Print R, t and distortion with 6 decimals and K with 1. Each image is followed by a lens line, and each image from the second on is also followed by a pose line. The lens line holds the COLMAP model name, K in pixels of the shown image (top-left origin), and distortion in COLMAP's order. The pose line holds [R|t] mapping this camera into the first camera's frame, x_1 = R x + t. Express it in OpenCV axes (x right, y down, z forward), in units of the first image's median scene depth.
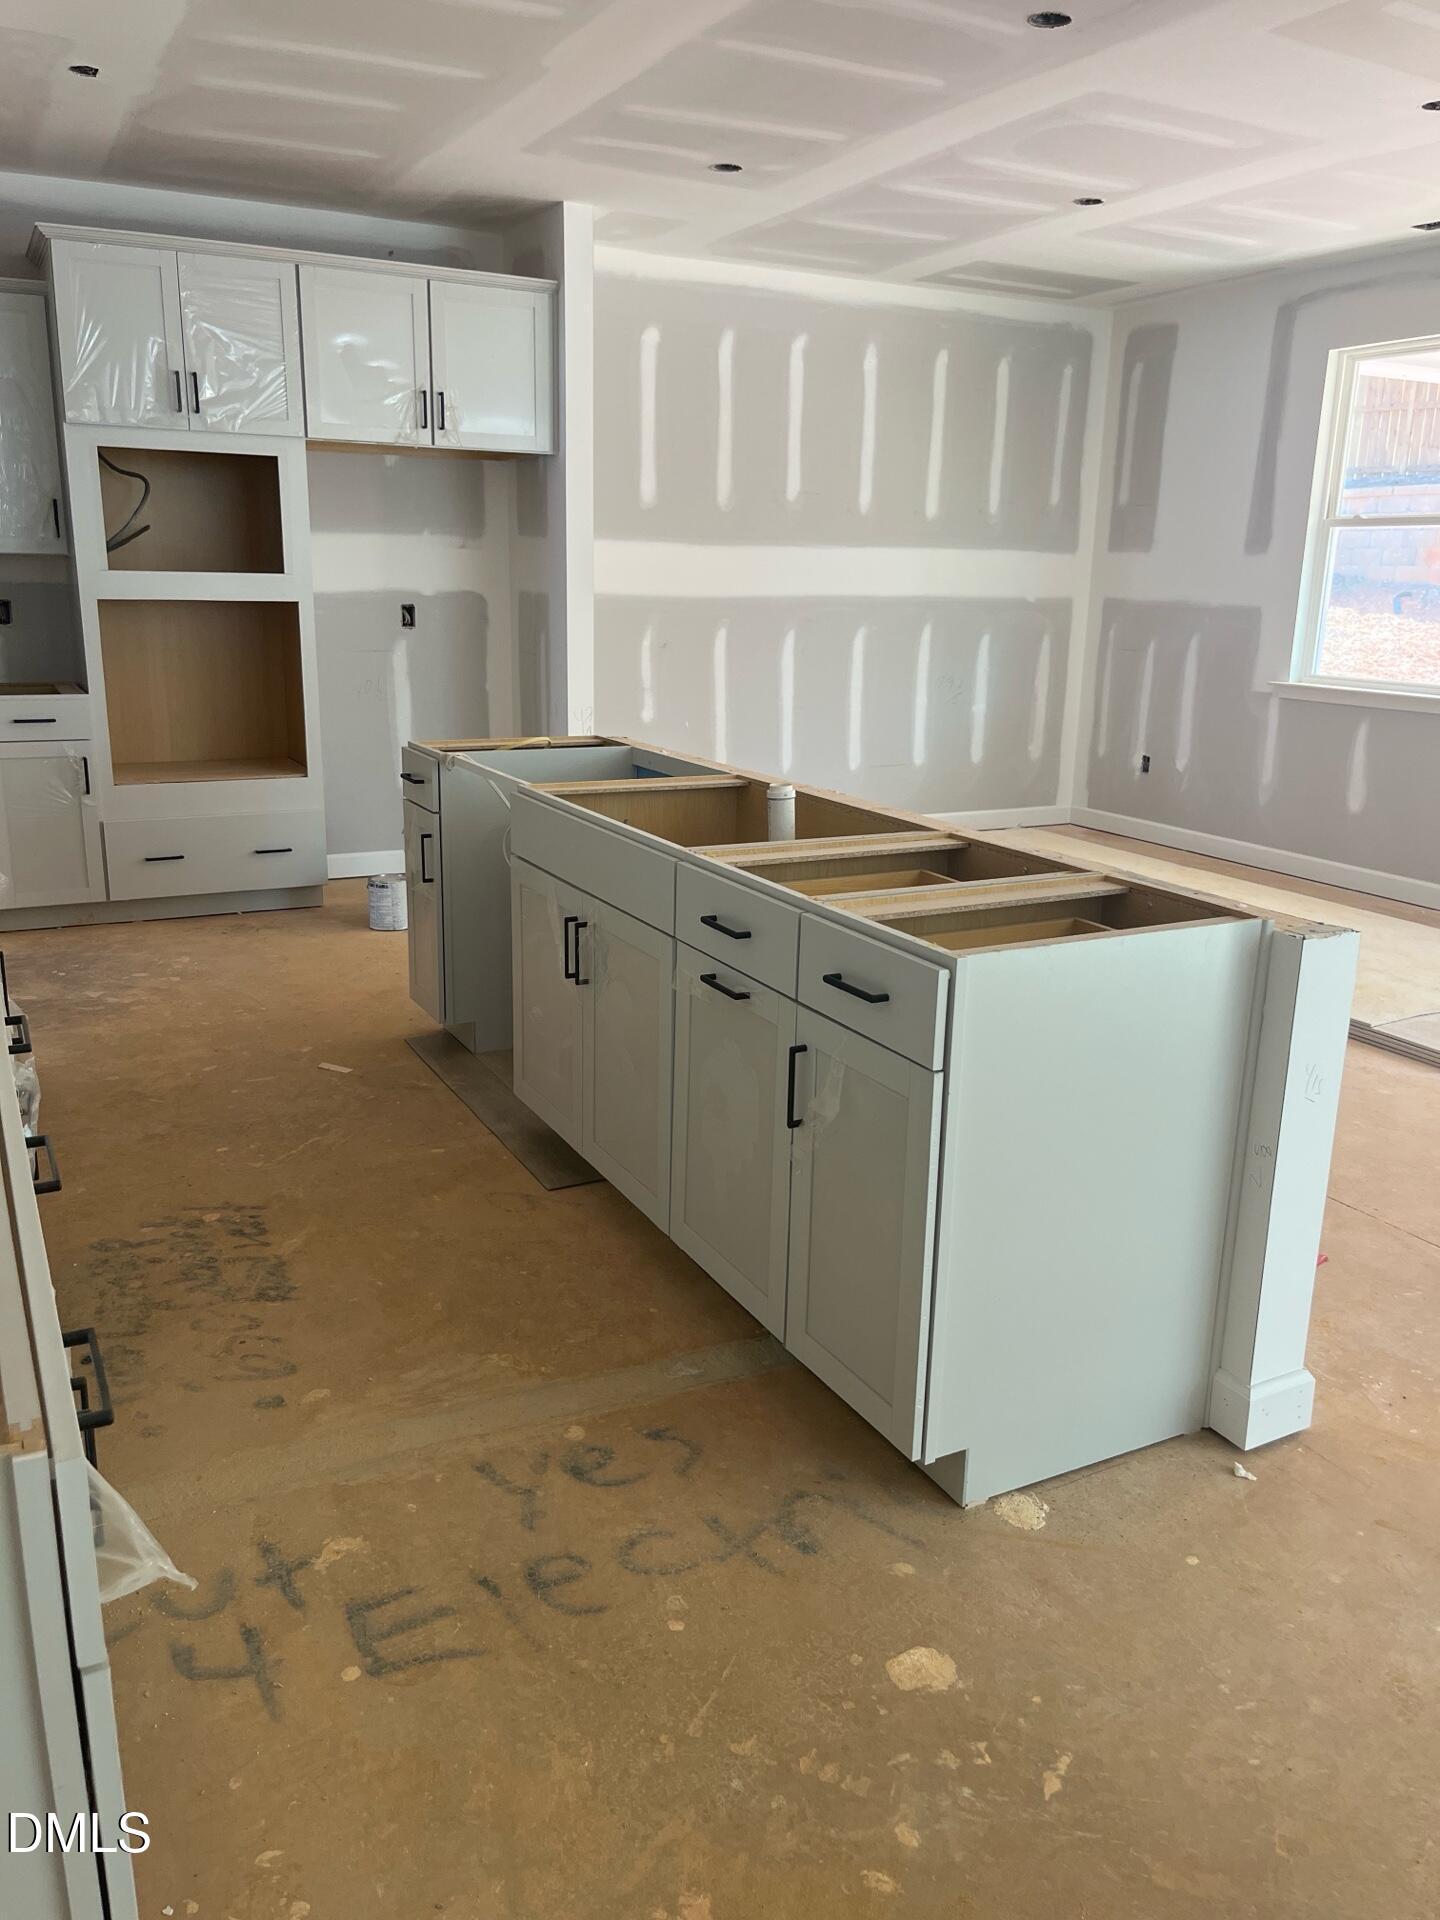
lens RADIAL K [[1463.3, 0, 708.6], [0, 1463.3, 958.2], [0, 0, 1]] dist [0.030191, -0.044413]
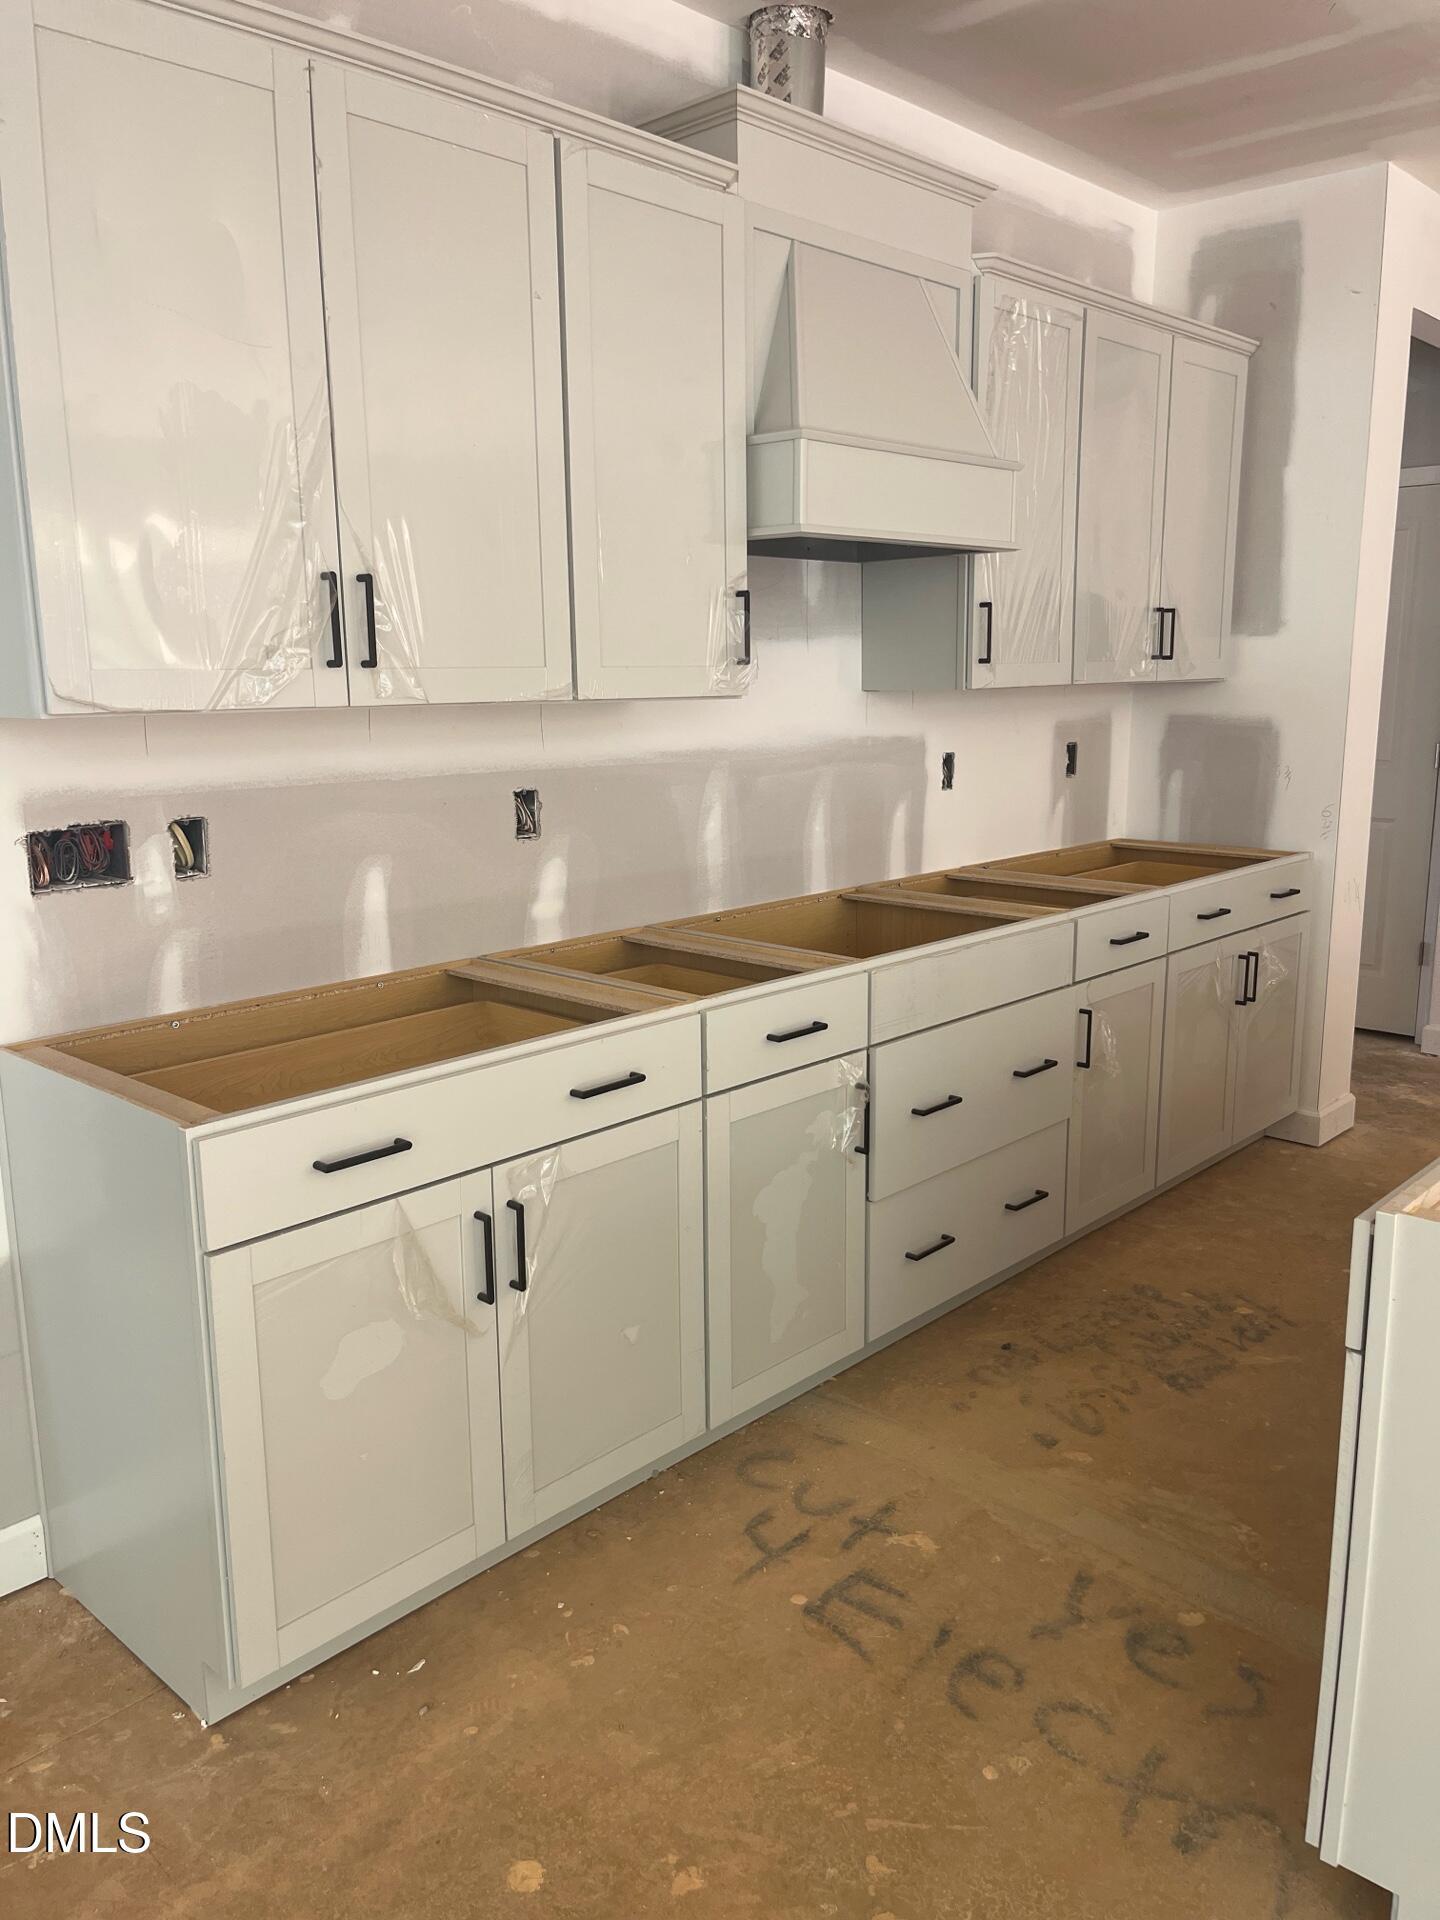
lens RADIAL K [[1463.3, 0, 708.4], [0, 1463.3, 956.2], [0, 0, 1]] dist [0.030191, -0.044413]
pose [[0.330871, 0.168333, -0.928541, 0.727968], [-0.235378, 0.967584, 0.091537, -0.114123], [0.913850, 0.188271, 0.359767, 0.375803]]
